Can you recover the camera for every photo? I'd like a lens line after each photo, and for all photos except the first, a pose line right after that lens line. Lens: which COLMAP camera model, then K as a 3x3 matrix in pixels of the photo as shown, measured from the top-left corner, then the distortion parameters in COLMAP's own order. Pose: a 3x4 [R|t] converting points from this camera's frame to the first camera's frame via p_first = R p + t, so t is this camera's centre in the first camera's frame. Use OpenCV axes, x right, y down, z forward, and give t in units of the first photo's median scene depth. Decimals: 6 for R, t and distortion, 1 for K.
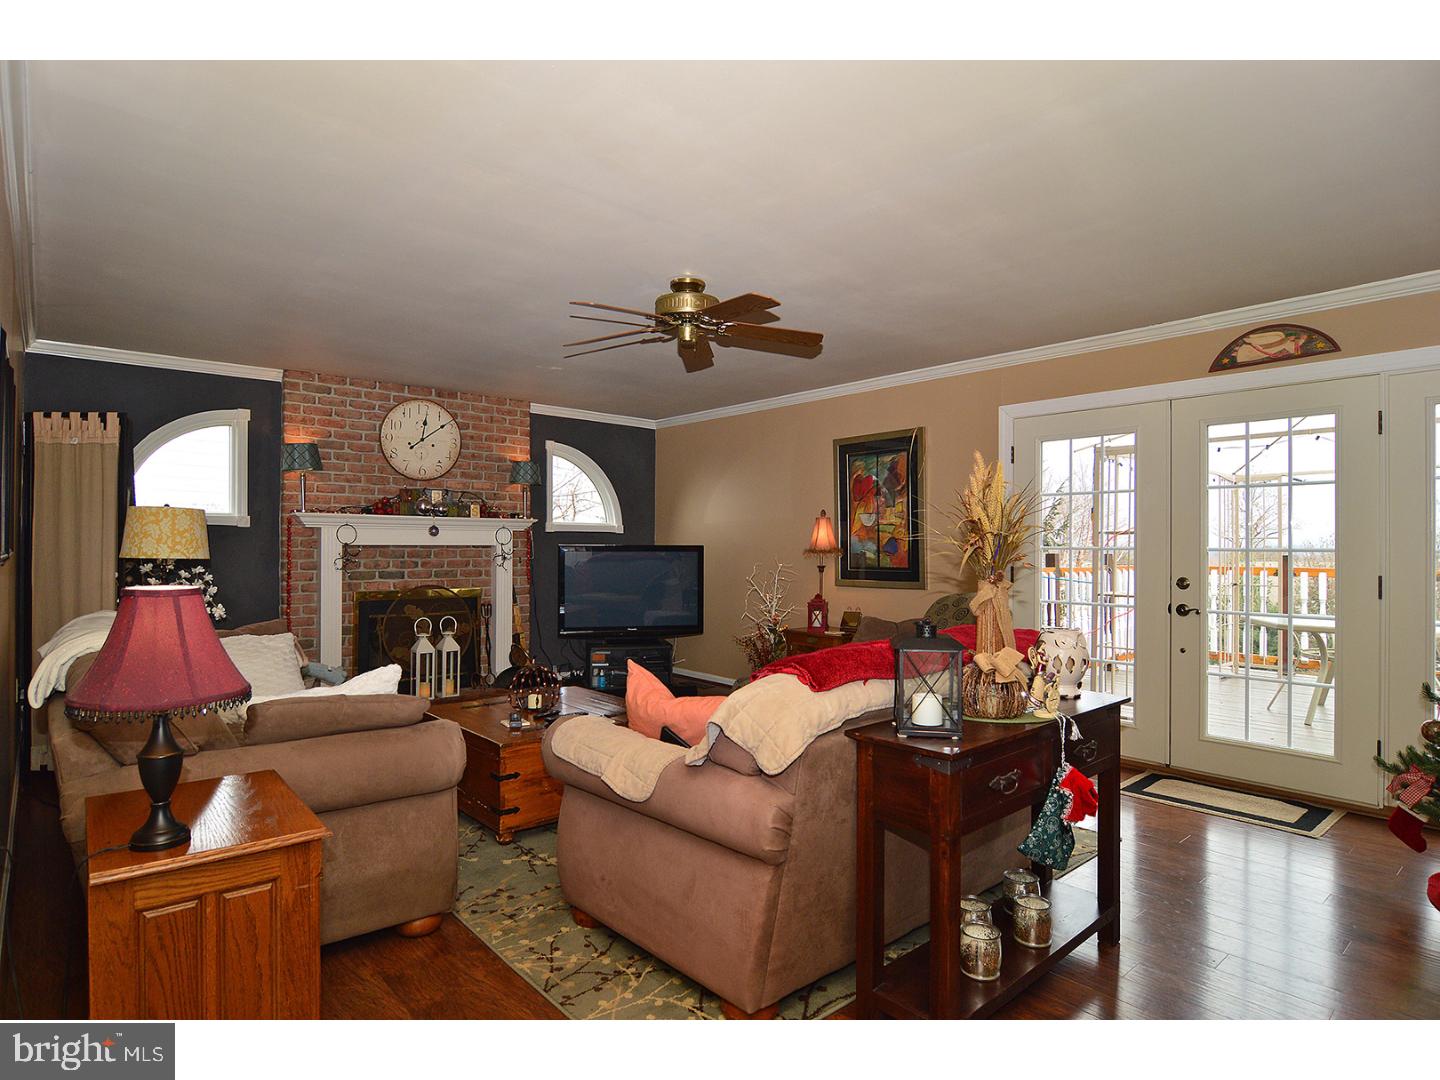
lens RADIAL K [[796.2, 0, 713.5], [0, 796.2, 541.7], [0, 0, 1]] dist [-0.015894, -0.003094]
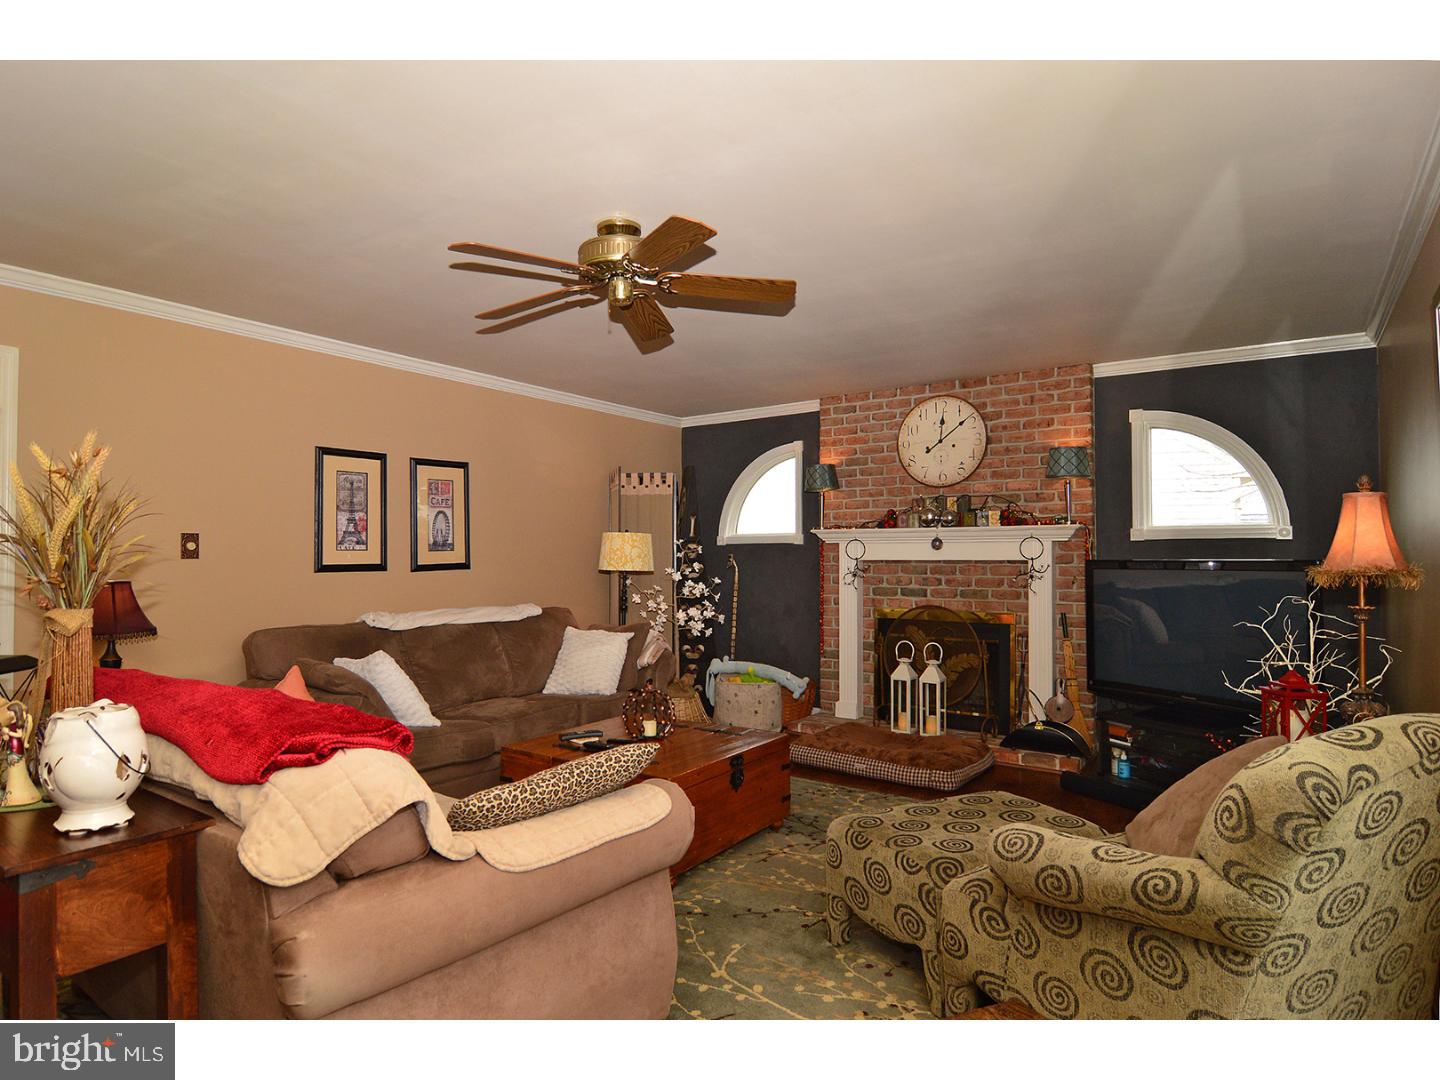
lens RADIAL K [[796.2, 0, 713.9], [0, 796.2, 541.0], [0, 0, 1]] dist [-0.015894, -0.003094]
pose [[0.230225, -0.020201, -0.972928, 0.441558], [0.008755, 0.999787, -0.018686, -0.002512], [0.973098, -0.004216, 0.230353, 0.552597]]
